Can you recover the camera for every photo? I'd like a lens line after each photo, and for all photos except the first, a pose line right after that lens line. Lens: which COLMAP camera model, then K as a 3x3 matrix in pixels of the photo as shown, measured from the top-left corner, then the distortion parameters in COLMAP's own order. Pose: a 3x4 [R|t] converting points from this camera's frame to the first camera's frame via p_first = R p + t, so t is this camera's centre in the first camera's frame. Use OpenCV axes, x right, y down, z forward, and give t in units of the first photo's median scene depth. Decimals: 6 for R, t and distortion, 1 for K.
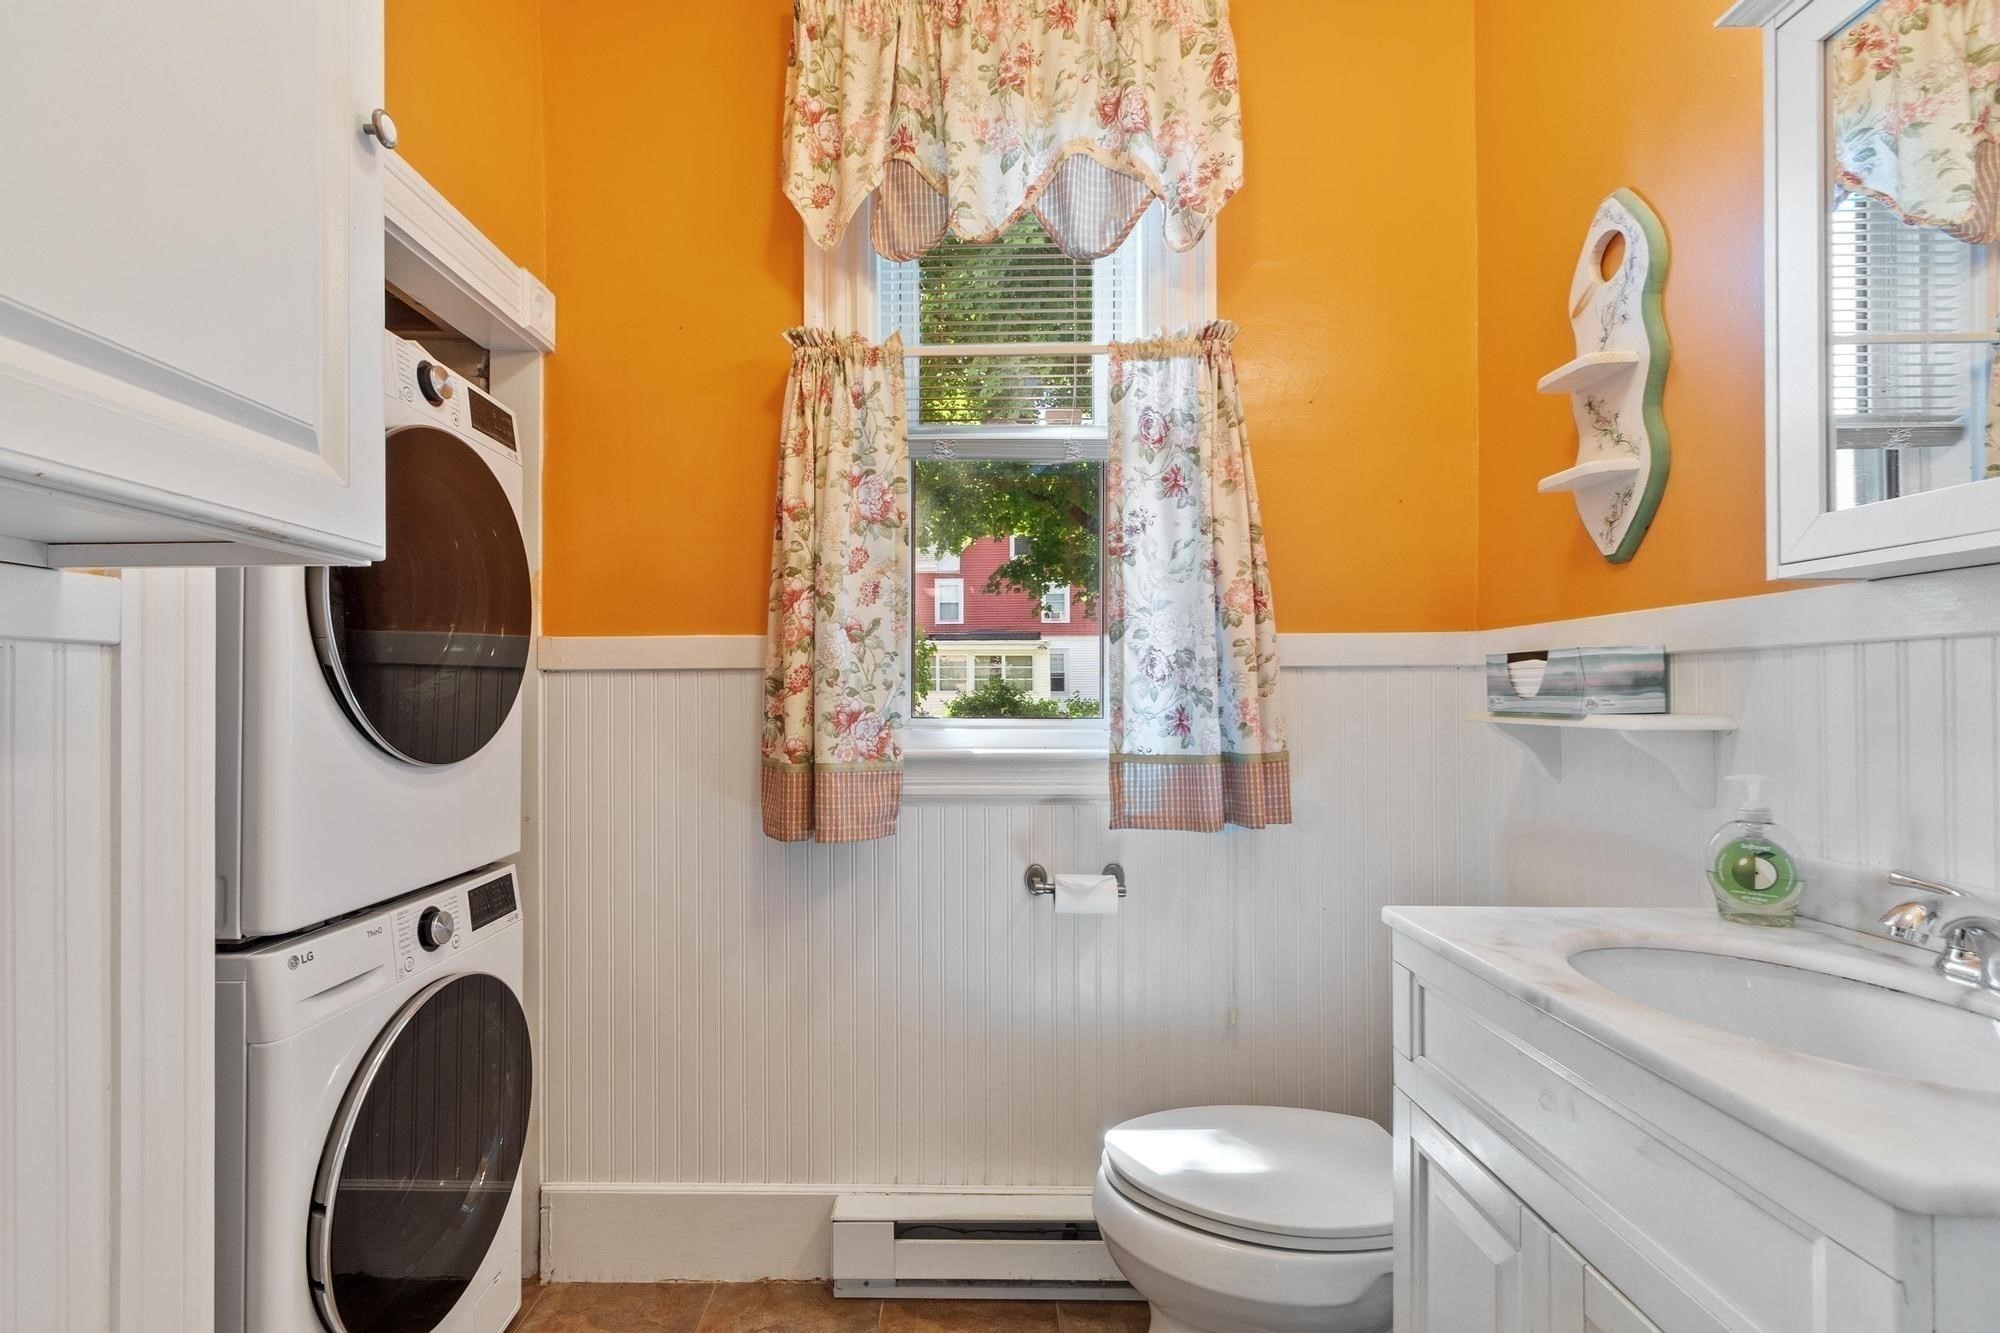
lens RADIAL K [[918.1, 0, 1005.9], [0, 918.1, 668.9], [0, 0, 1]] dist [0.005994, 0.000168]
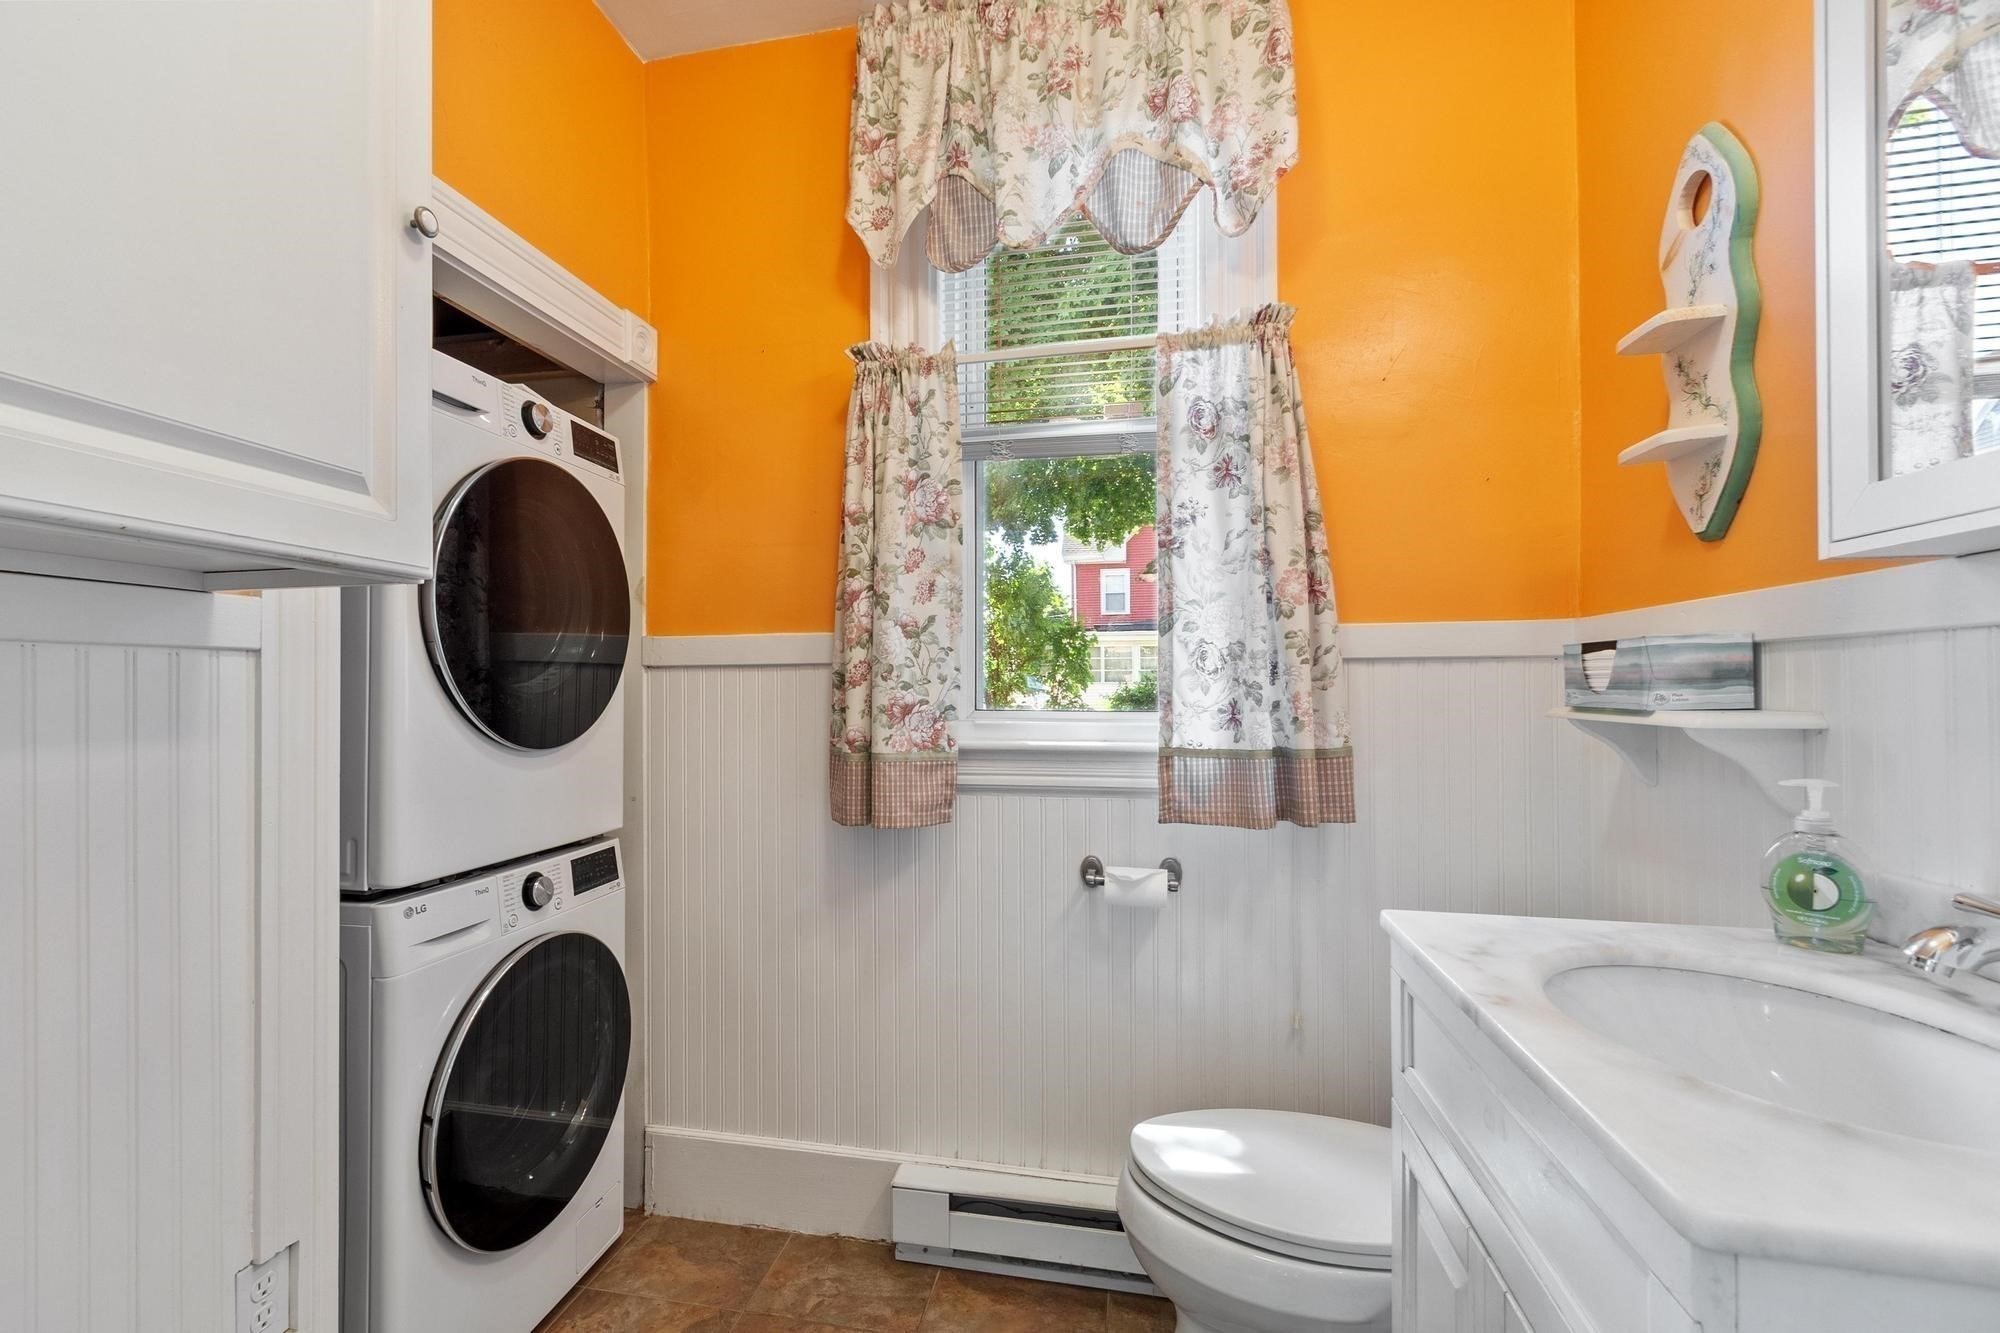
lens RADIAL K [[918.1, 0, 975.1], [0, 918.1, 657.5], [0, 0, 1]] dist [0.005994, 0.000168]
pose [[0.979834, -0.007001, -0.199689, 0.119917], [0.006404, 0.999973, -0.003638, -0.002704], [0.199709, 0.002286, 0.979853, -0.016745]]
